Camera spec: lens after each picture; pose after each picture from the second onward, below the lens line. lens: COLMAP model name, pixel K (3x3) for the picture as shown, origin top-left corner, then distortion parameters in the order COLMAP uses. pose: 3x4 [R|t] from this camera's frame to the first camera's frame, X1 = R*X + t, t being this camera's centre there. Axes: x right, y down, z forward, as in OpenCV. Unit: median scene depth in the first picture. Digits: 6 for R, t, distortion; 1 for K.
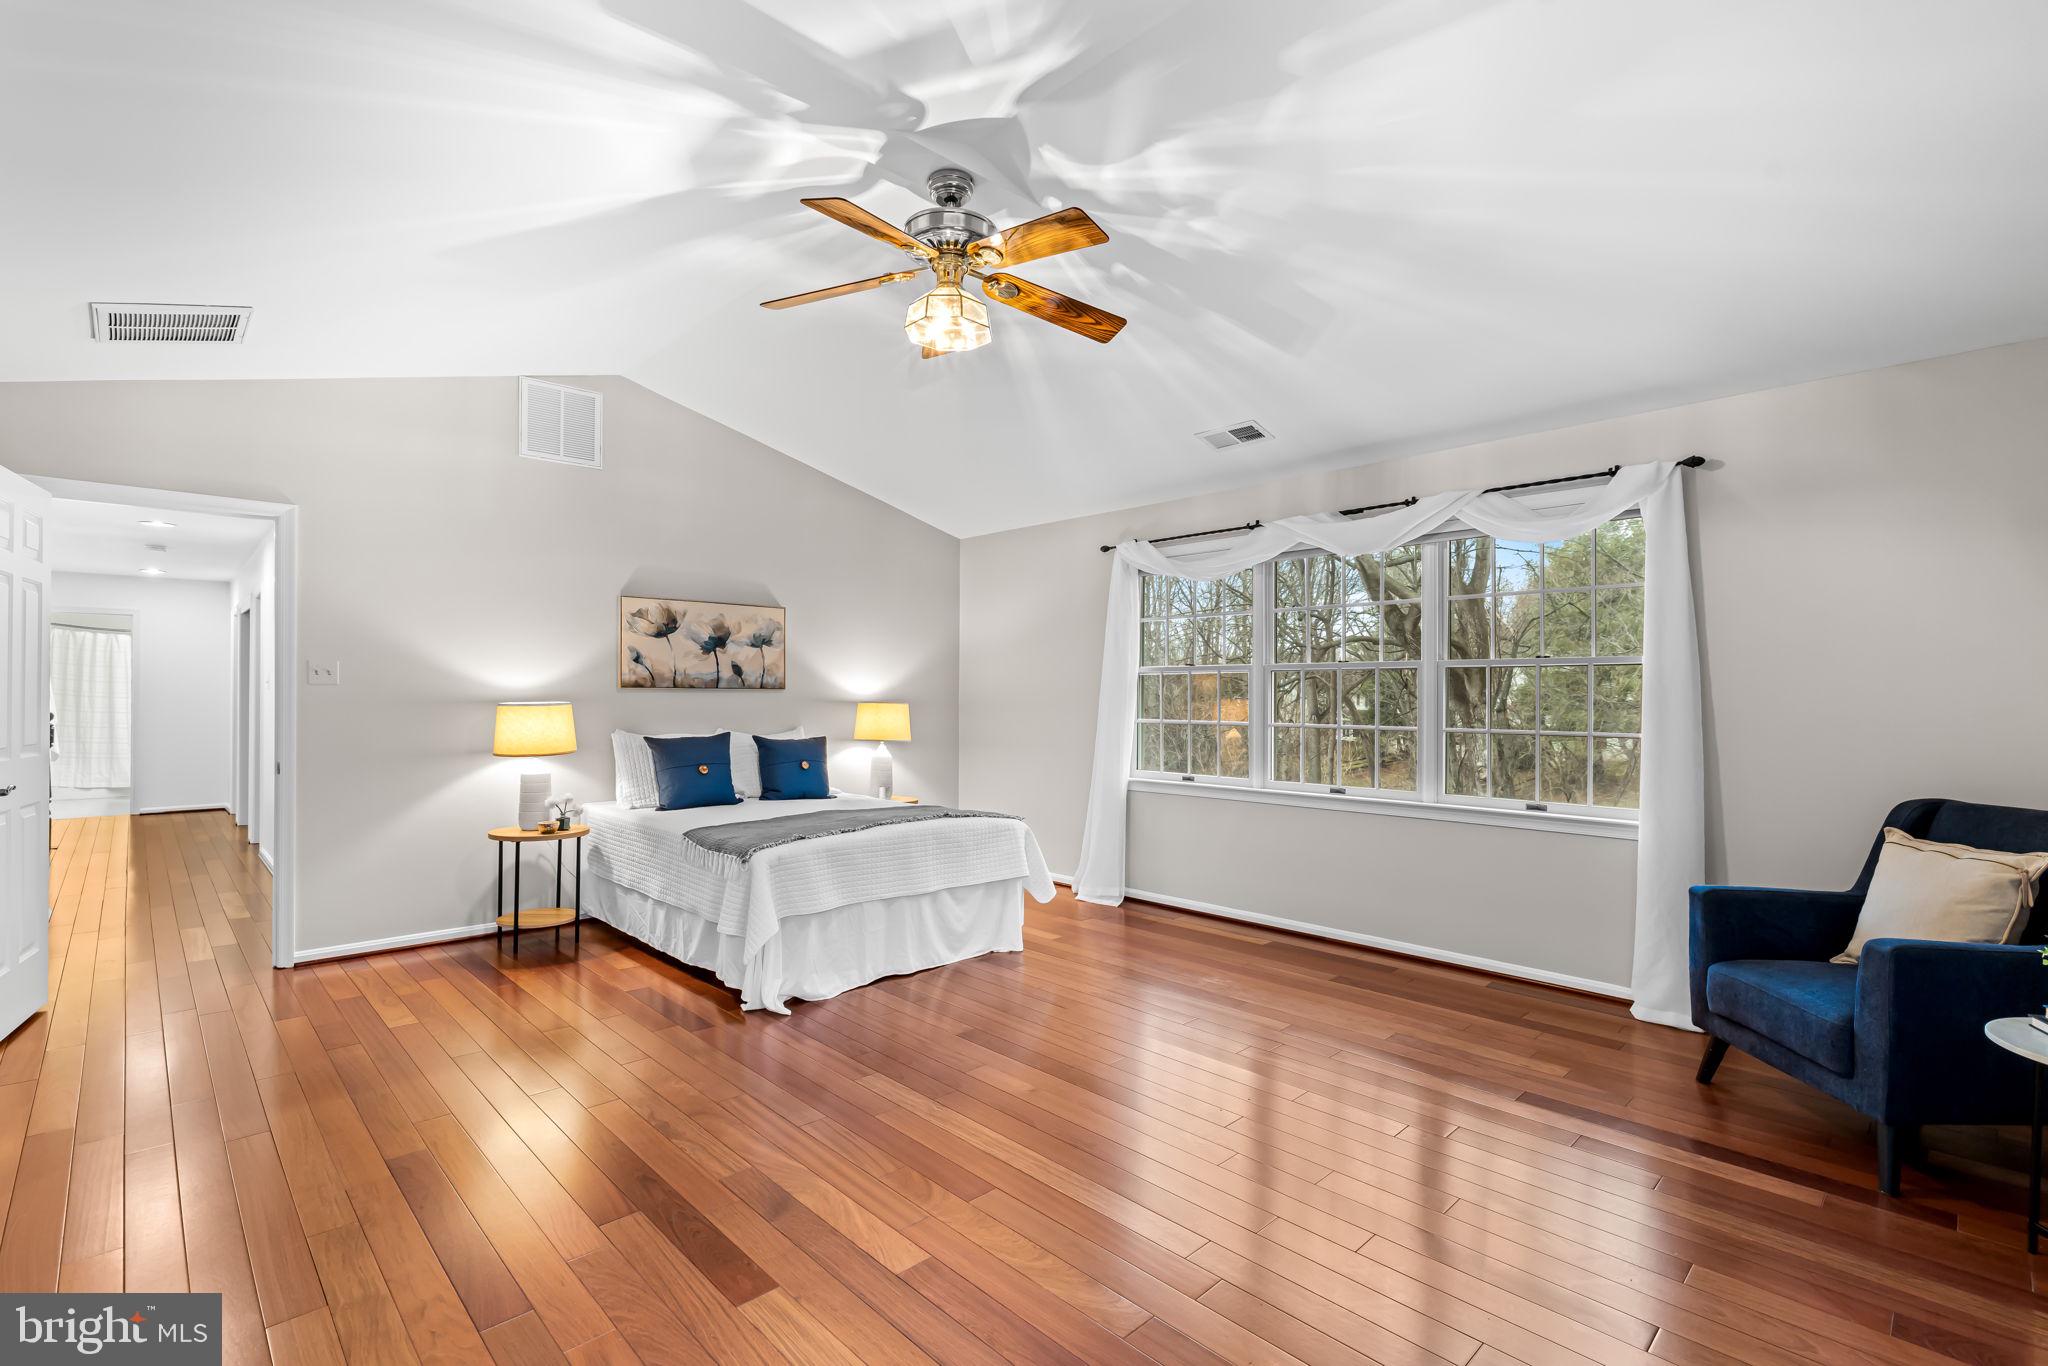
lens RADIAL K [[941.3, 0, 1015.4], [0, 941.3, 691.1], [0, 0, 1]] dist [-0.002487, -0.000188]
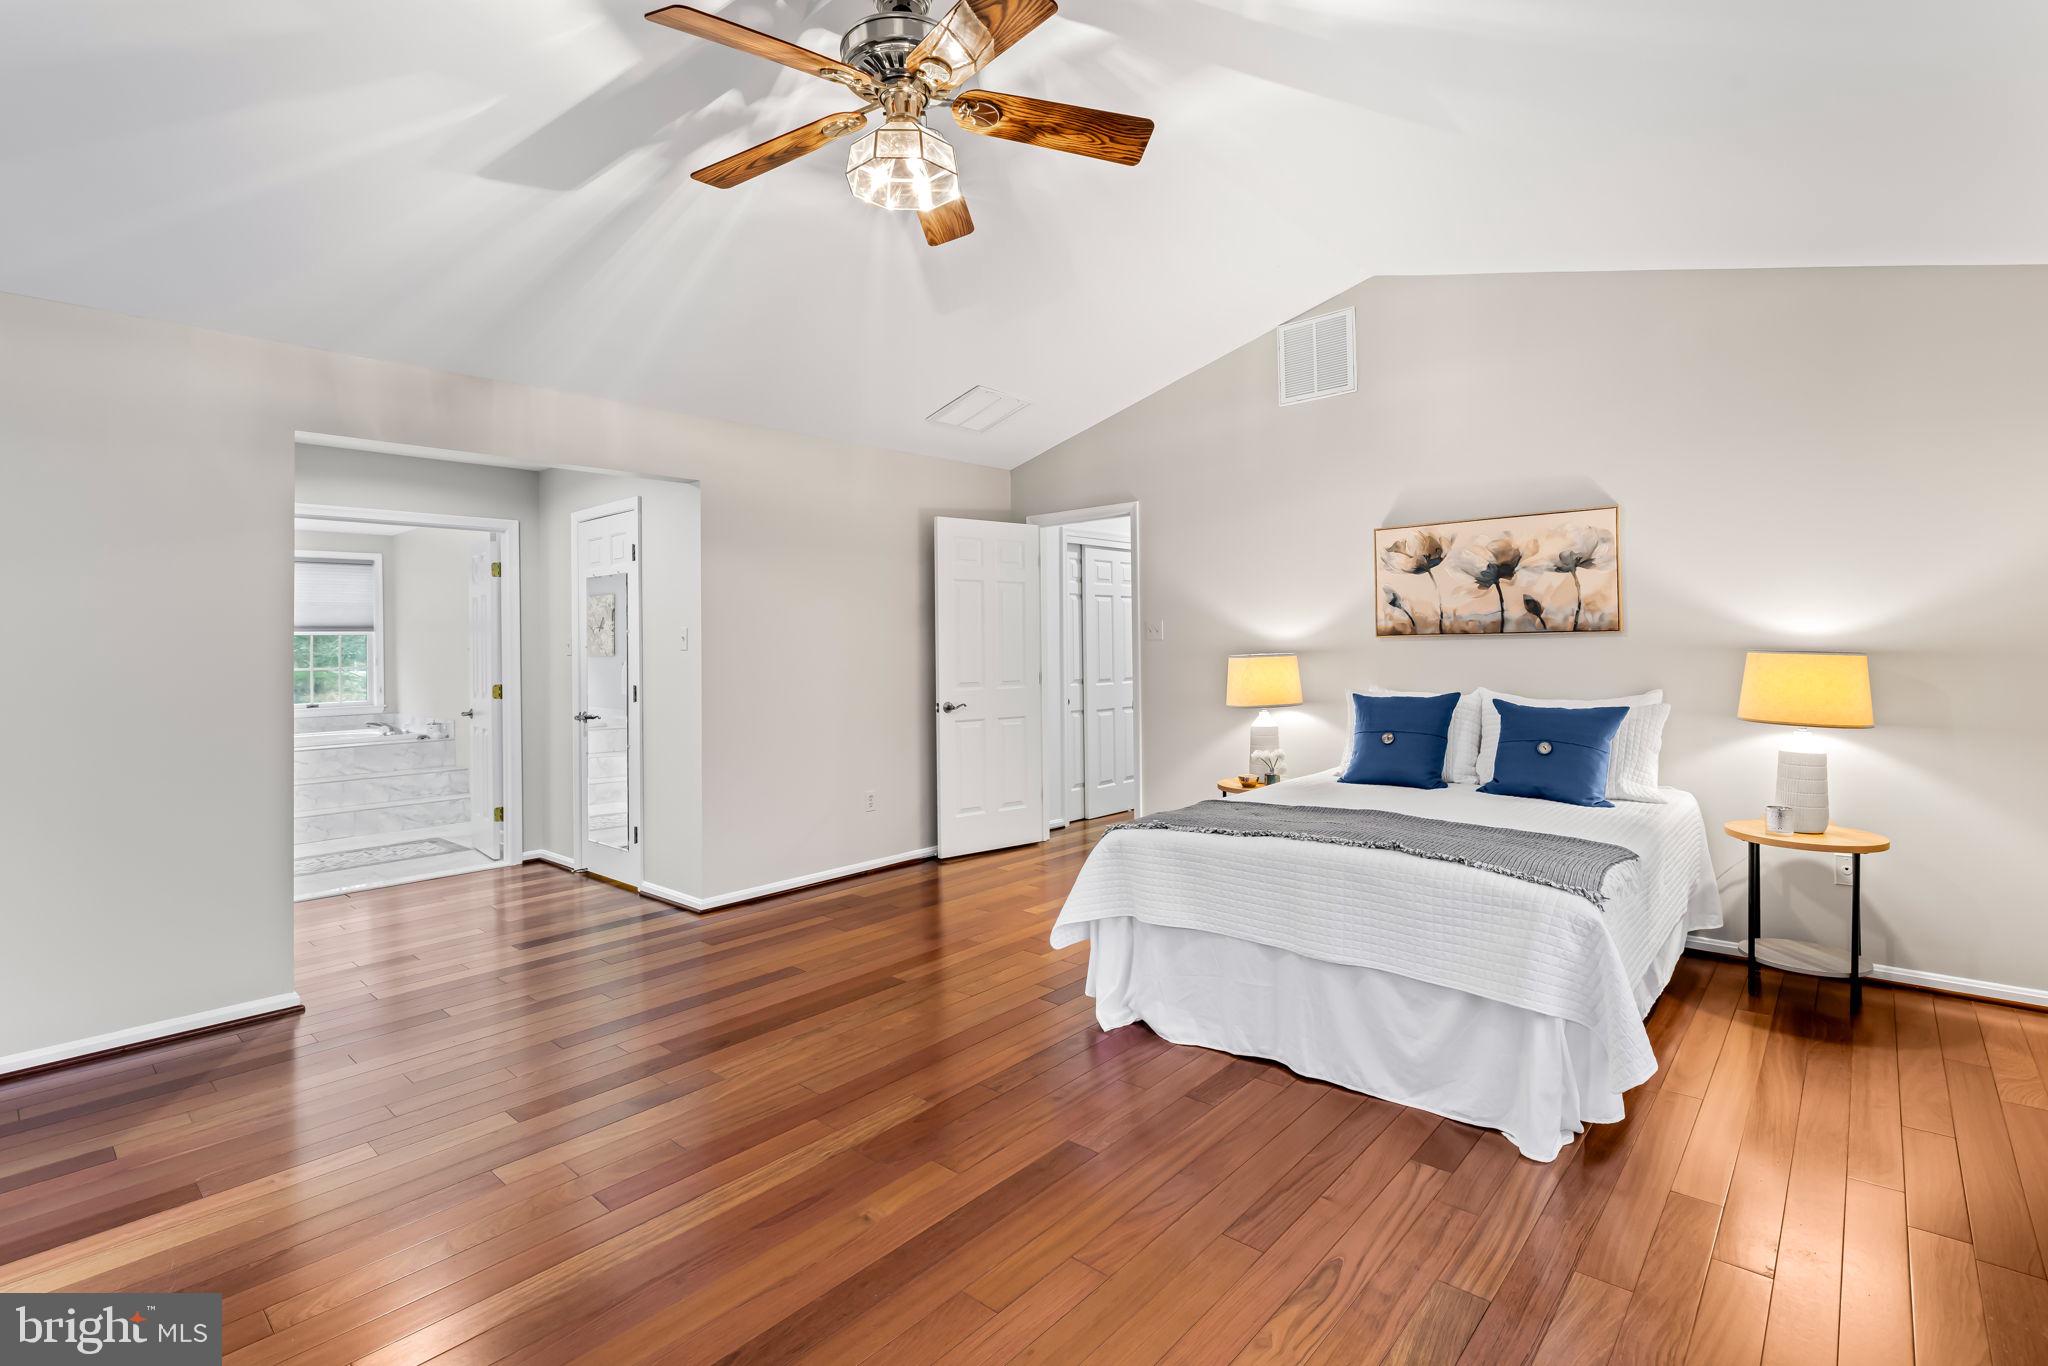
lens RADIAL K [[941.3, 0, 1027.2], [0, 941.3, 631.7], [0, 0, 1]] dist [-0.002487, -0.000188]
pose [[0.079887, -0.025124, -0.996487, 0.398797], [0.016047, 0.999585, -0.023916, 0.007468], [0.996675, -0.014080, 0.080257, 0.588975]]
